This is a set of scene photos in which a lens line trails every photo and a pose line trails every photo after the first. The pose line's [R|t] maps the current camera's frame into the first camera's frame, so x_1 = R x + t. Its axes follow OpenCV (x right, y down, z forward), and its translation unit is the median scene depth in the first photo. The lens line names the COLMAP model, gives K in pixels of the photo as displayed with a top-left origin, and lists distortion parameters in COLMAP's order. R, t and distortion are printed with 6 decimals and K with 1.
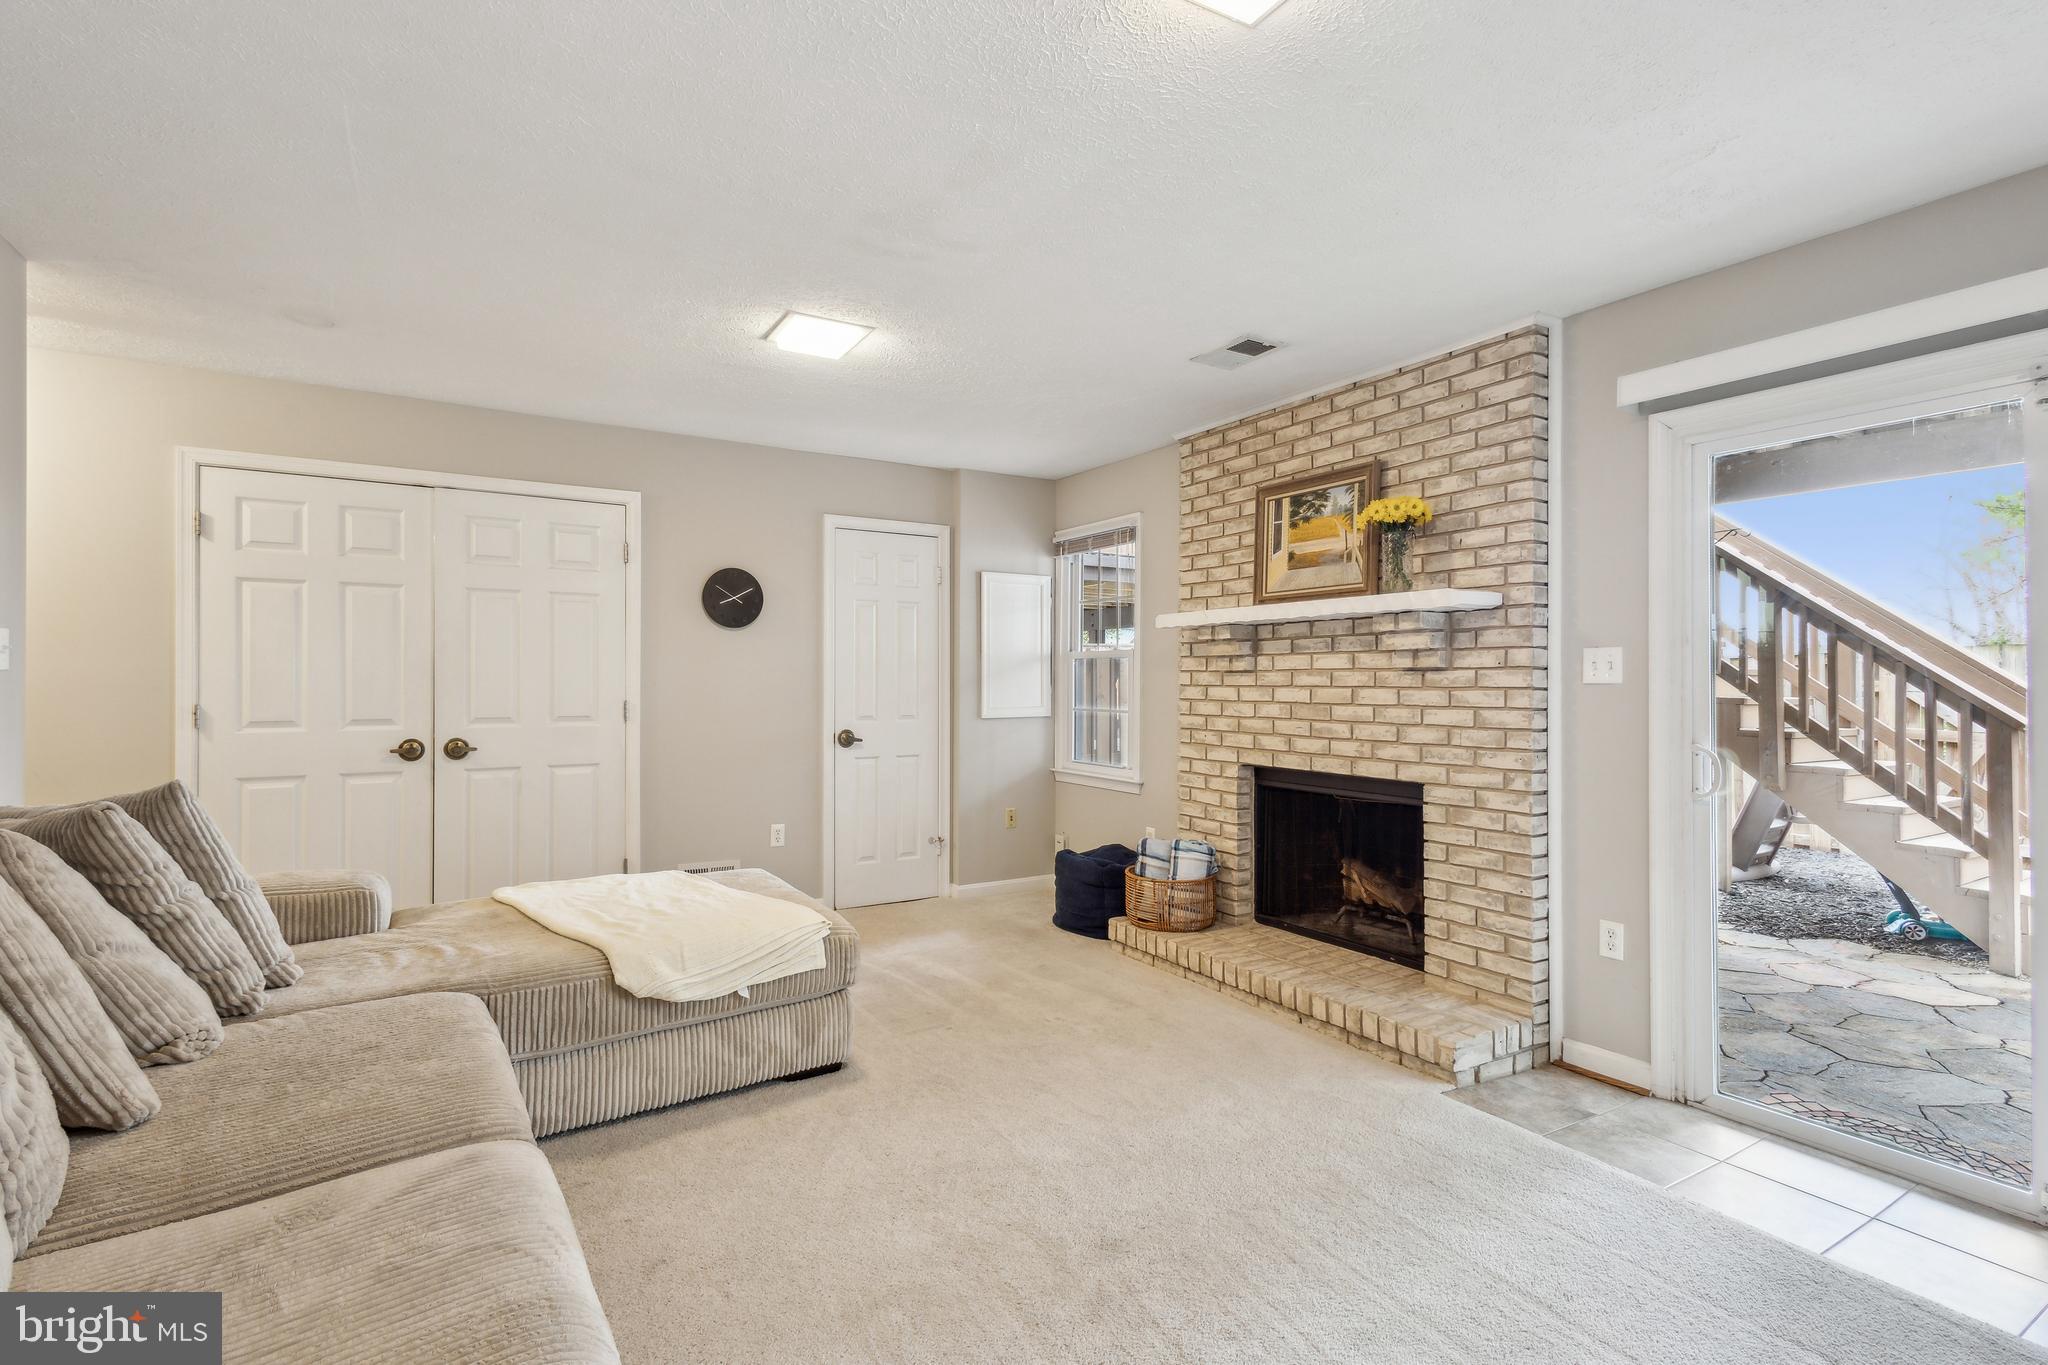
lens RADIAL K [[942.4, 0, 1013.1], [0, 942.4, 678.6], [0, 0, 1]] dist [0.000092, -0.000249]
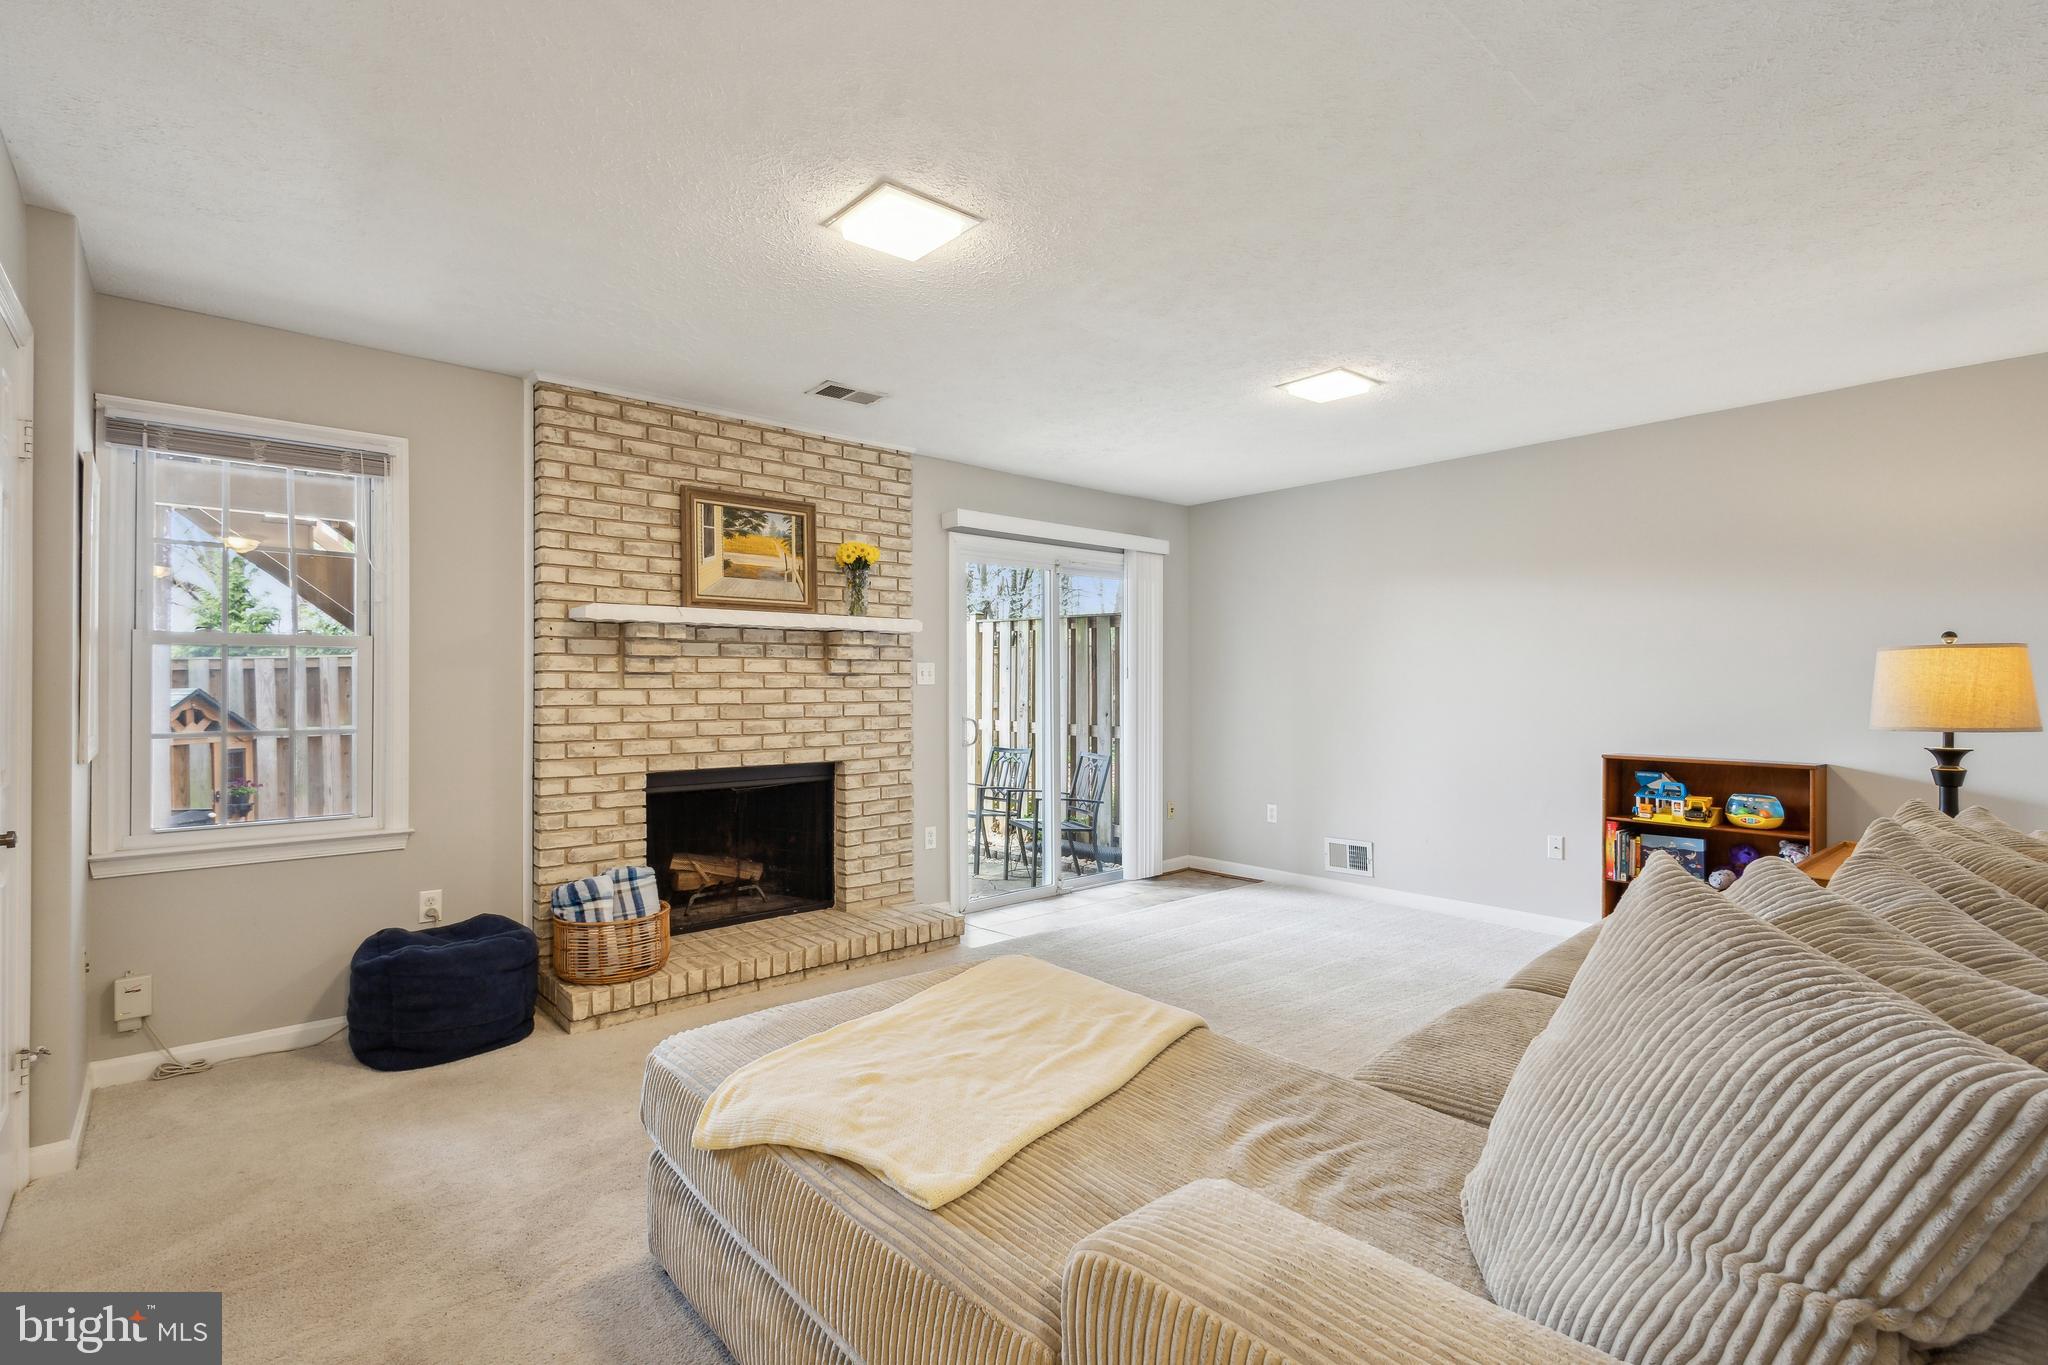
lens RADIAL K [[942.4, 0, 1013.1], [0, 942.4, 678.6], [0, 0, 1]] dist [0.000092, -0.000249]
pose [[-0.164984, 0.003613, 0.986290, -0.808757], [-0.001636, 0.999991, -0.003937, 0.000884], [-0.986295, -0.002263, -0.164977, 0.881654]]
